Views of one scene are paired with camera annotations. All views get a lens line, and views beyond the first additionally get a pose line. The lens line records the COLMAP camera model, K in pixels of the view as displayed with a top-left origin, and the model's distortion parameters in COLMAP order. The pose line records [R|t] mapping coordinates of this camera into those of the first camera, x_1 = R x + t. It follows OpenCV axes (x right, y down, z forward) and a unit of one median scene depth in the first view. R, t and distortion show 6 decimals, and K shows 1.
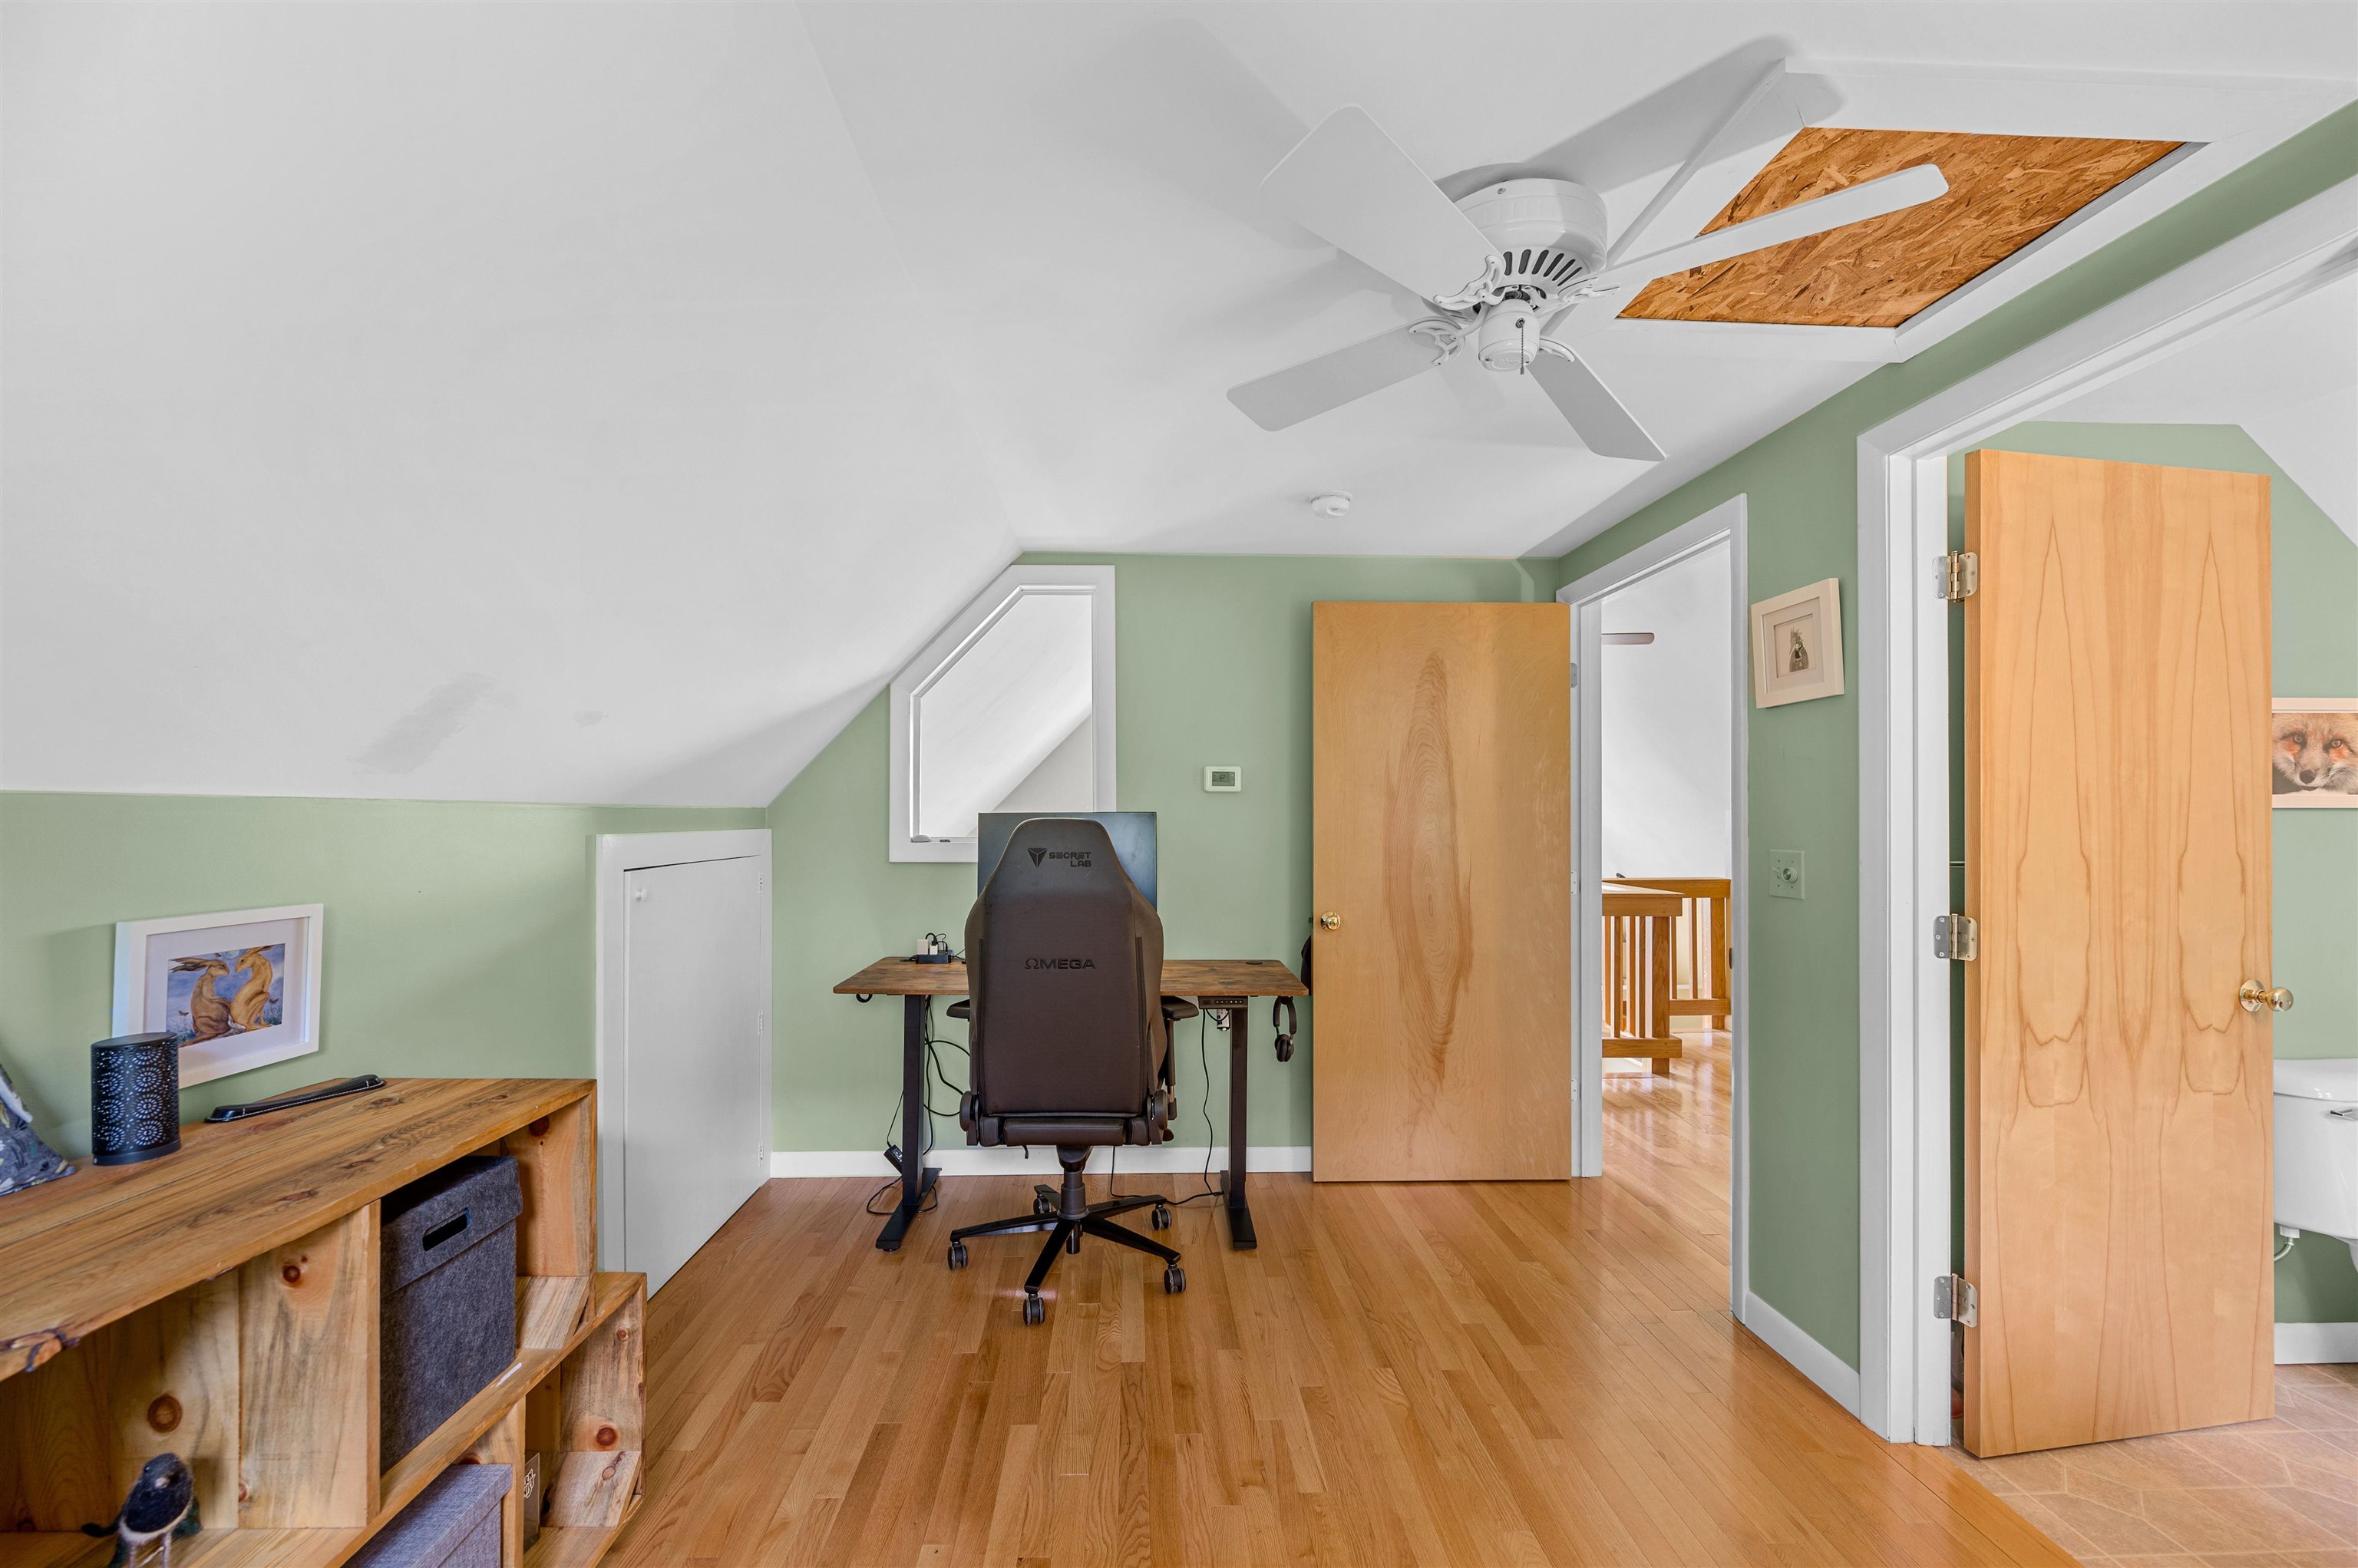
lens RADIAL K [[929.8, 0, 1172.1], [0, 929.8, 798.6], [0, 0, 1]] dist [-0.000098, 0.000095]
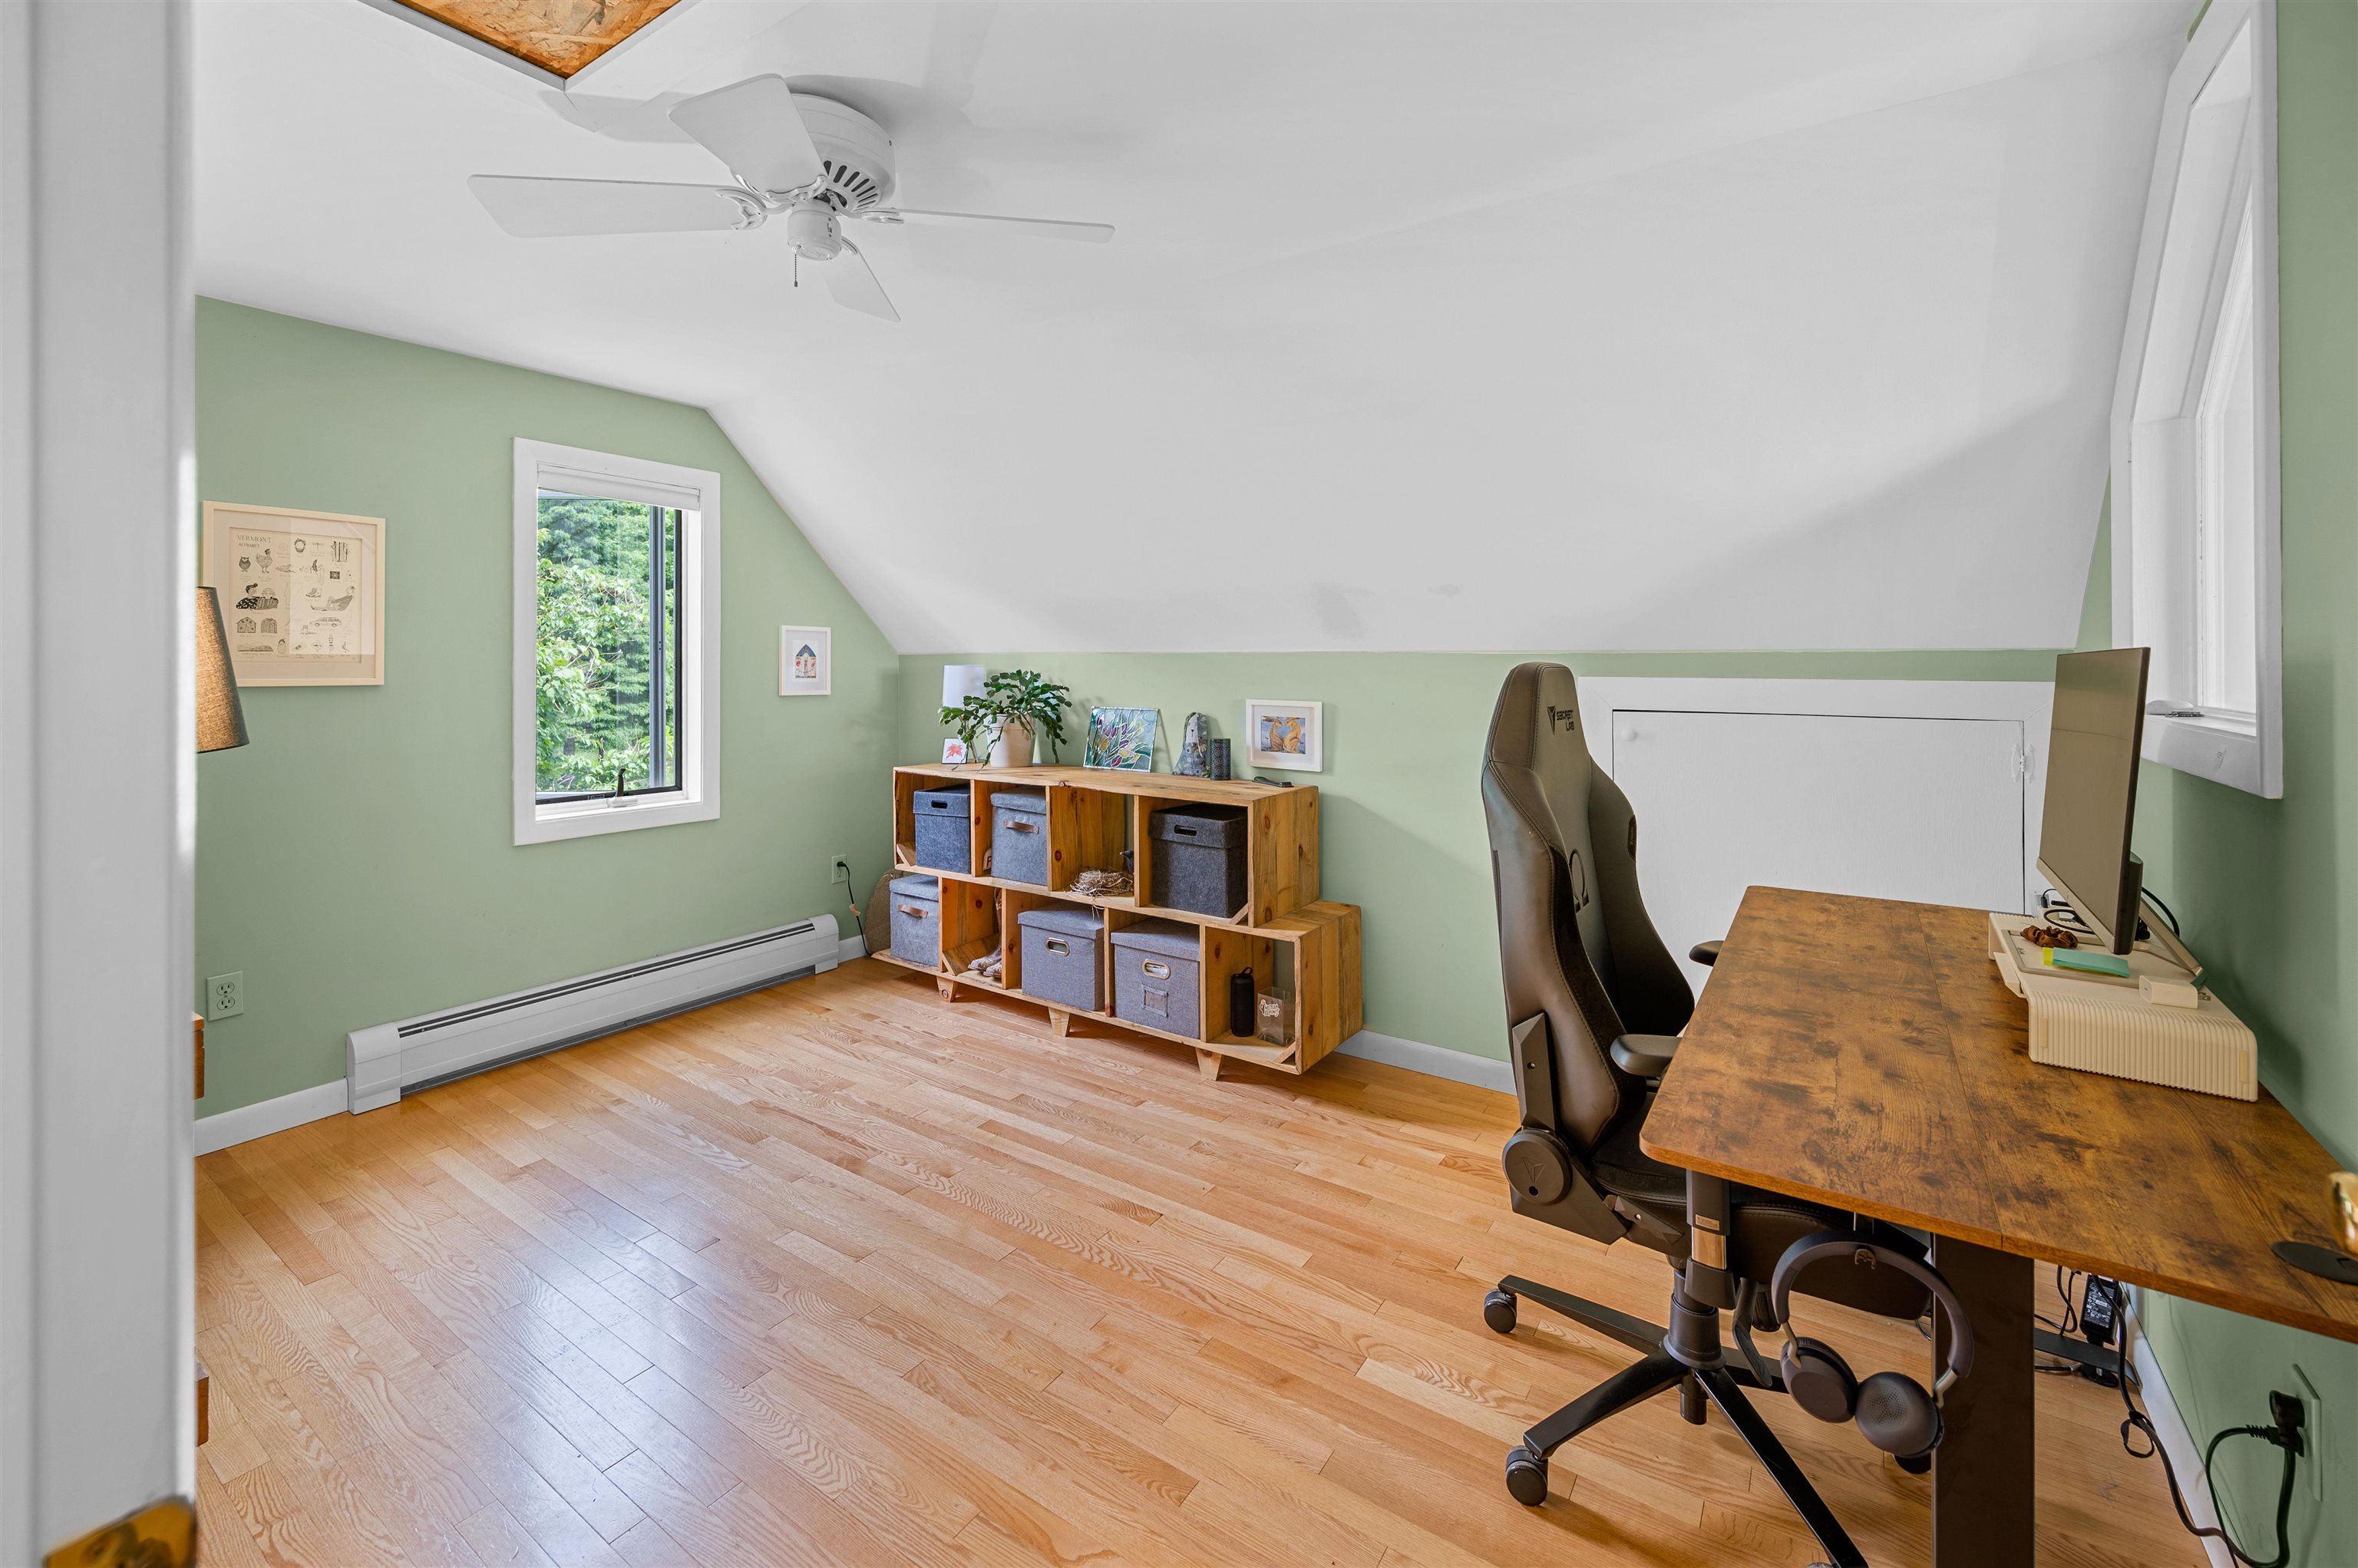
lens RADIAL K [[929.8, 0, 1156.9], [0, 929.8, 670.1], [0, 0, 1]] dist [-0.000098, 0.000095]
pose [[-0.591089, 0.003843, -0.806597, 0.891807], [0.011792, 0.999923, -0.003877, 0.040597], [0.806520, -0.011804, -0.591089, 1.748286]]
